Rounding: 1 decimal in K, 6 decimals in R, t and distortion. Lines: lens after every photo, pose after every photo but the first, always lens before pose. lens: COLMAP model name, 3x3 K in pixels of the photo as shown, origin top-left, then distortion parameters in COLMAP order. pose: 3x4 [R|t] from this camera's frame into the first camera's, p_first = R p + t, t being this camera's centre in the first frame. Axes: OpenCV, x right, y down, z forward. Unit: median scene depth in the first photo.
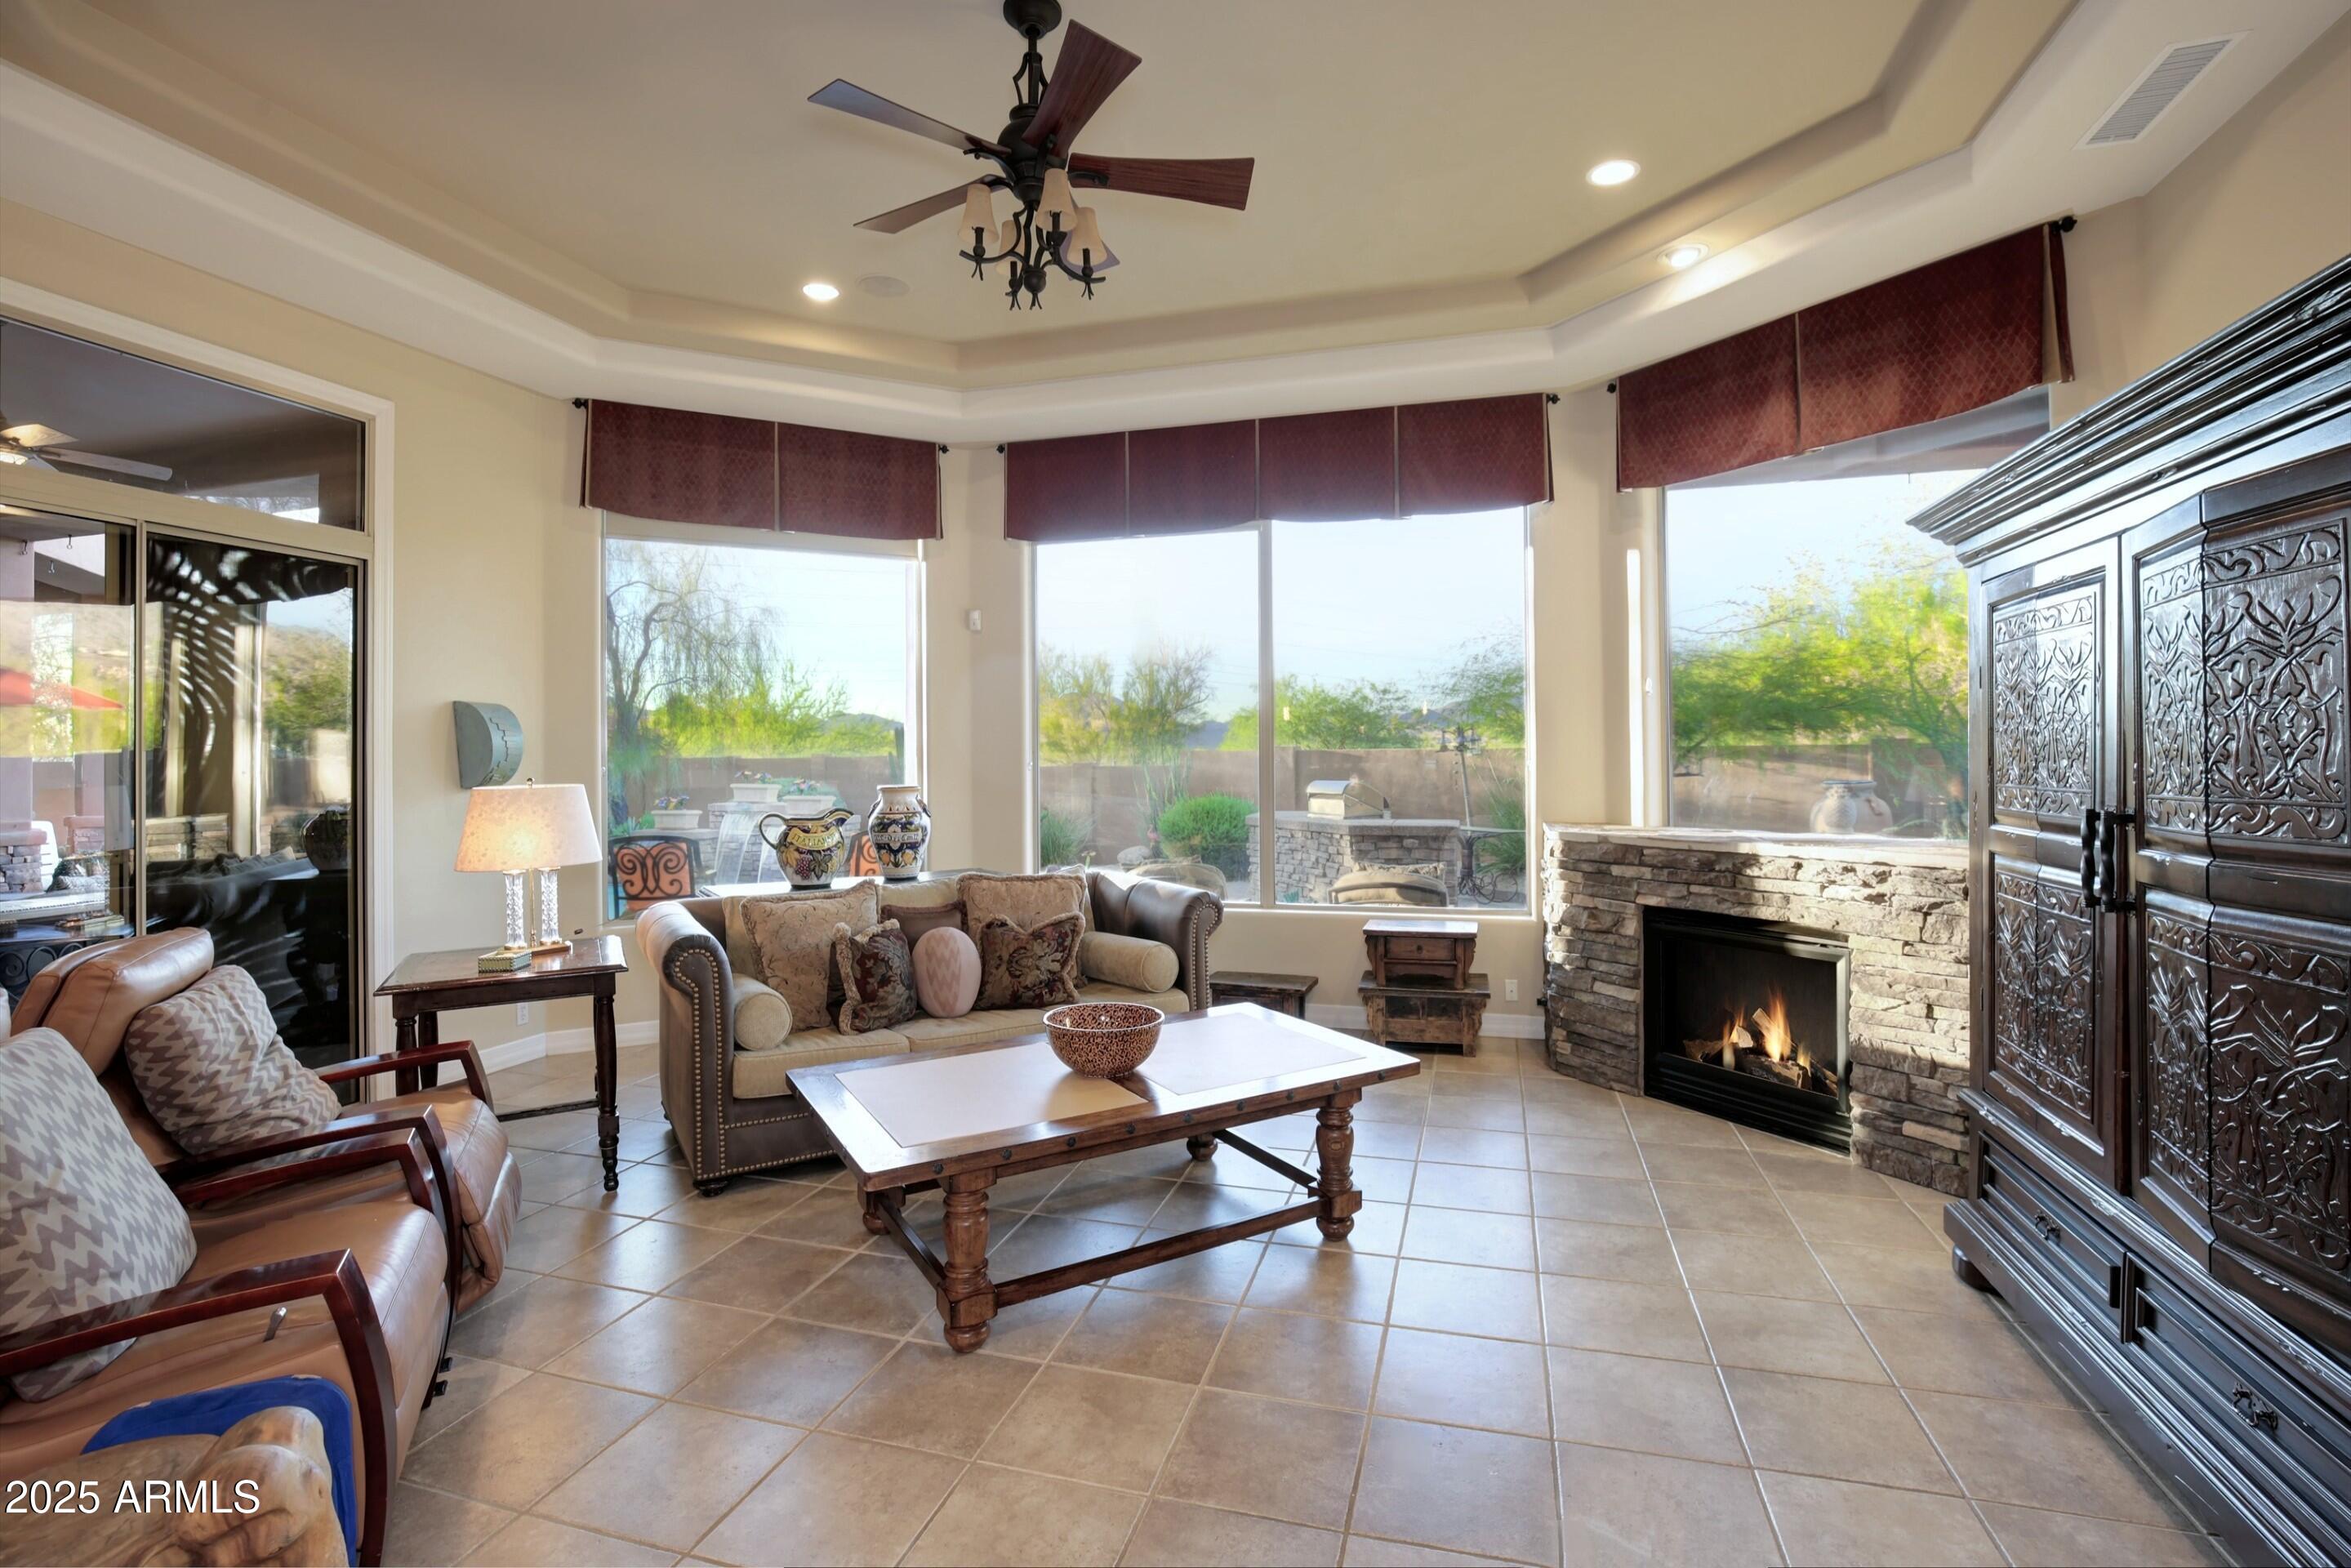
lens RADIAL K [[1074.0, 0, 1177.1], [0, 1074.0, 759.2], [0, 0, 1]] dist [-0.050614, -0.000471]
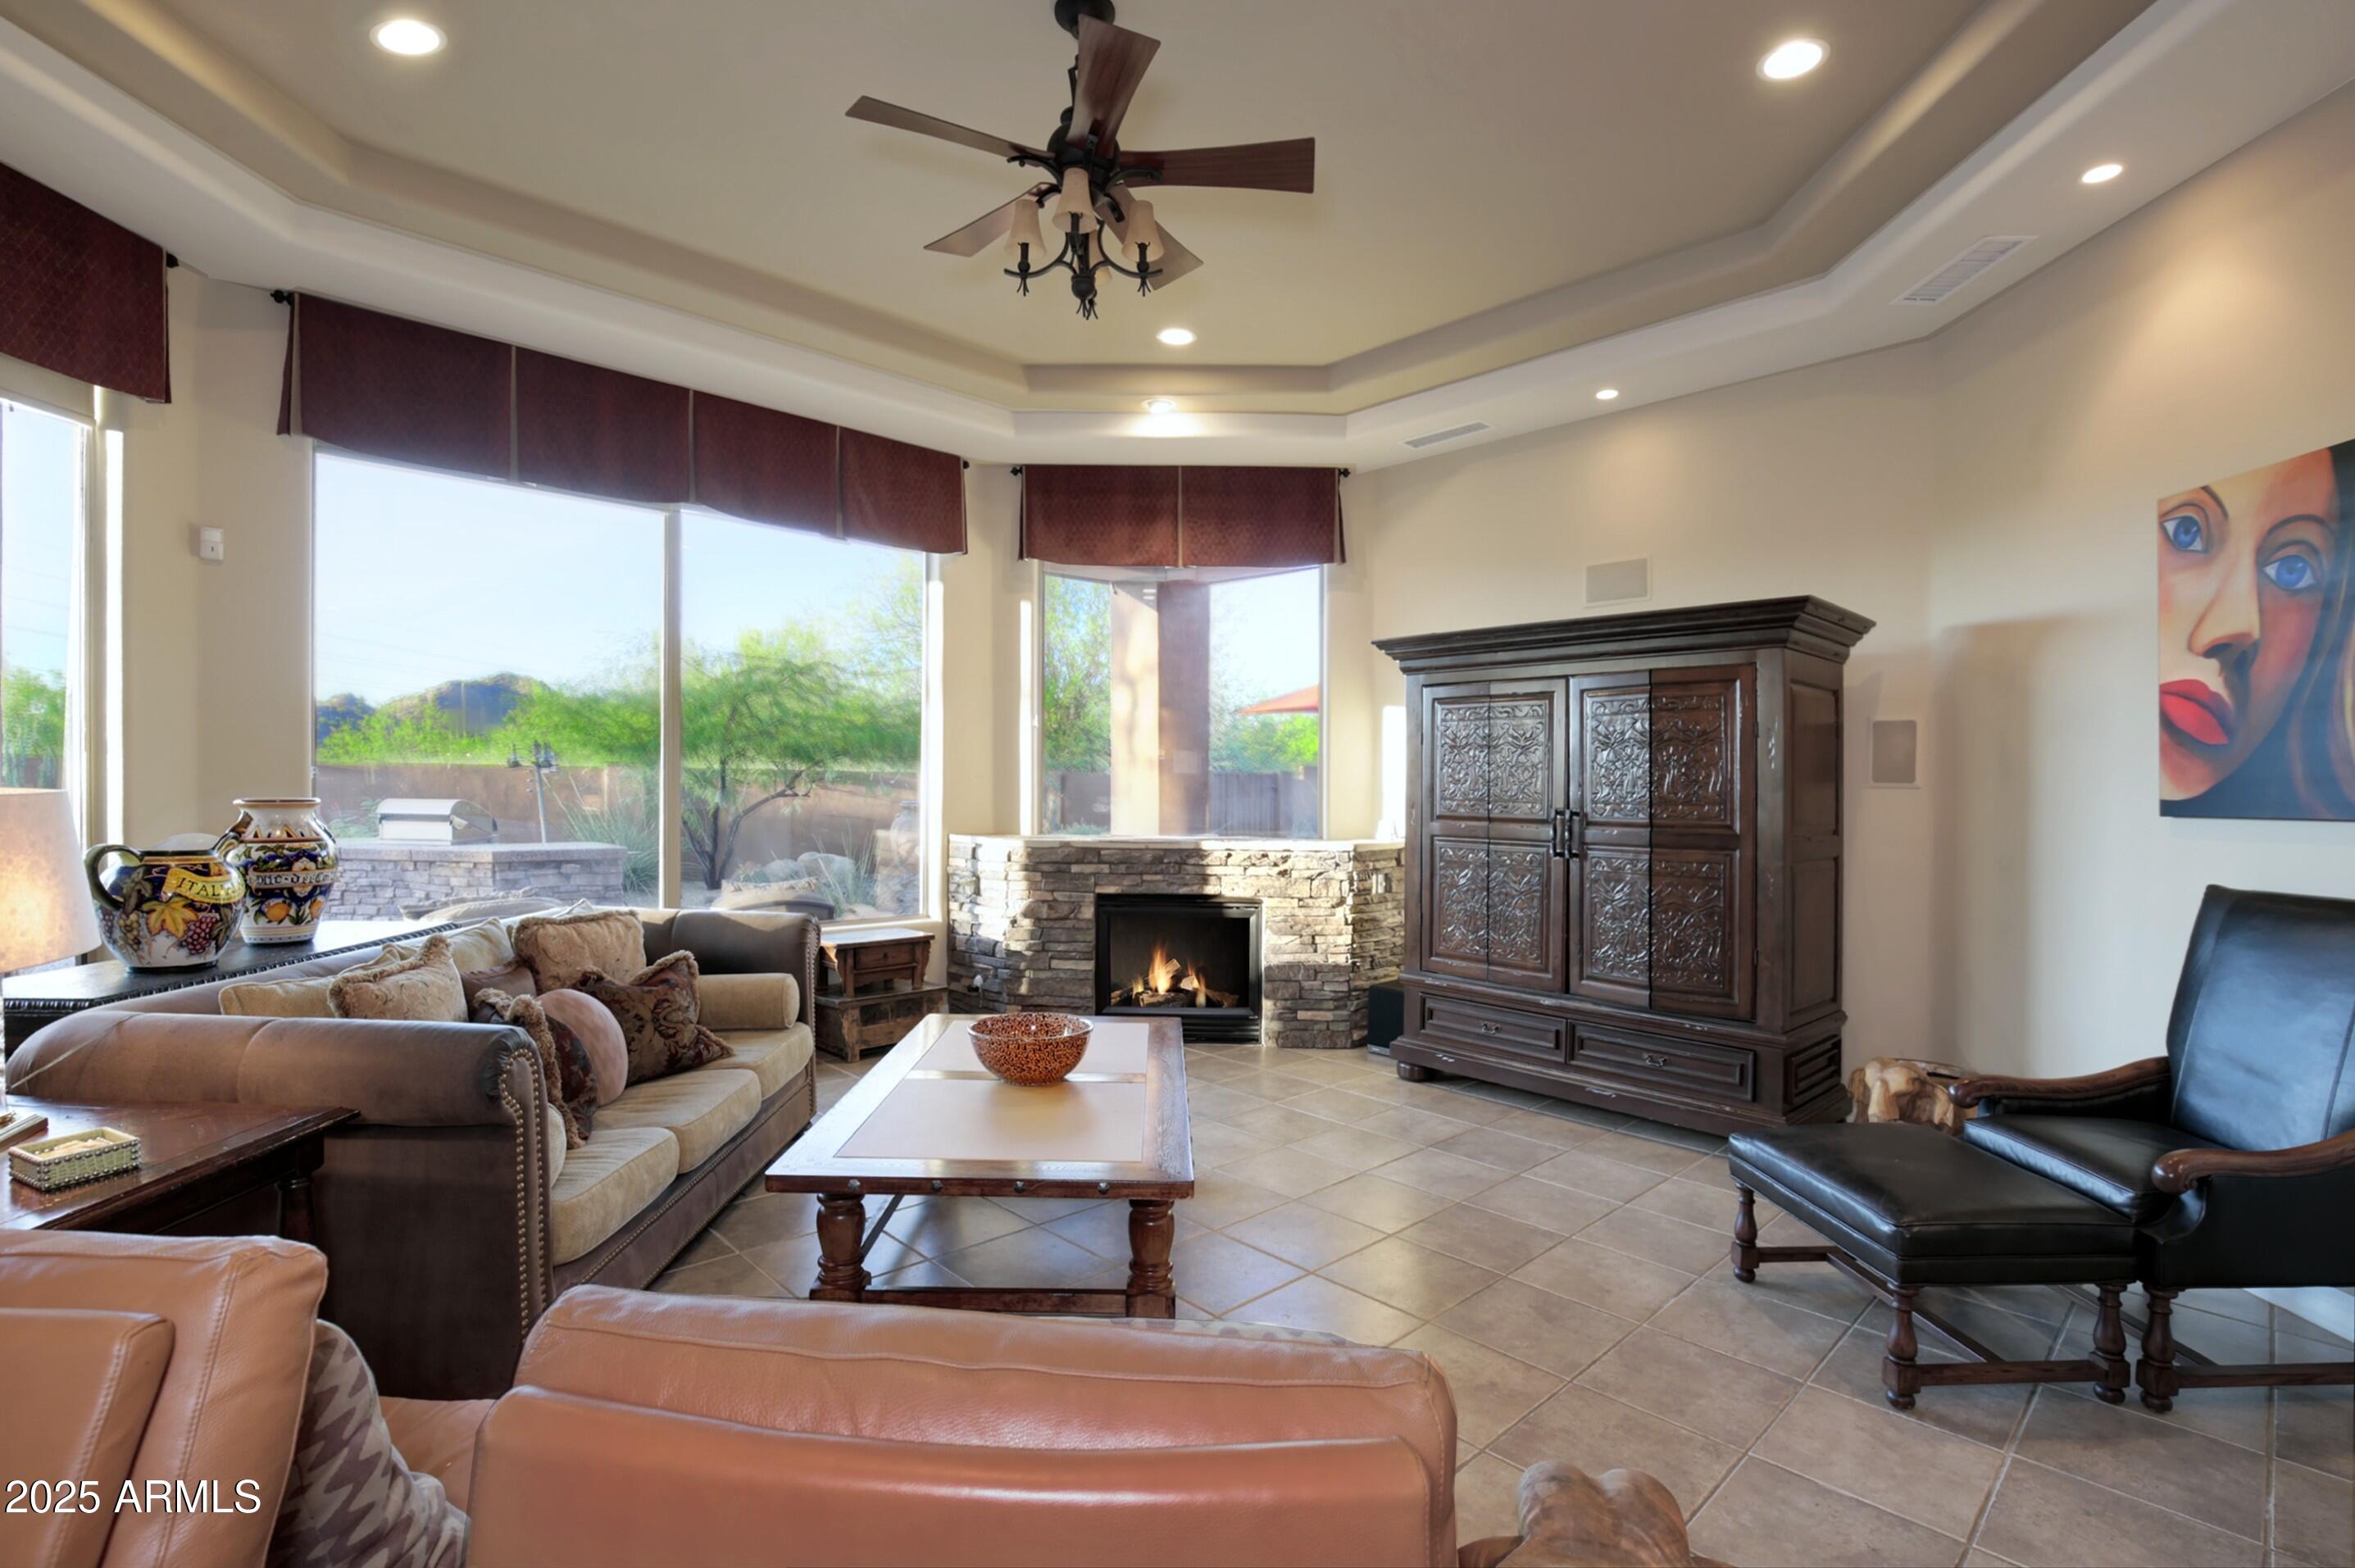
lens RADIAL K [[1140.7, 0, 1177.5], [0, 1140.7, 784.0], [0, 0, 1]] dist [-0.001711, -0.000588]
pose [[0.500734, 0.015961, 0.865454, -0.683772], [-0.020399, 0.999770, -0.006636, 0.010376], [-0.865361, -0.014332, 0.500944, 0.213545]]
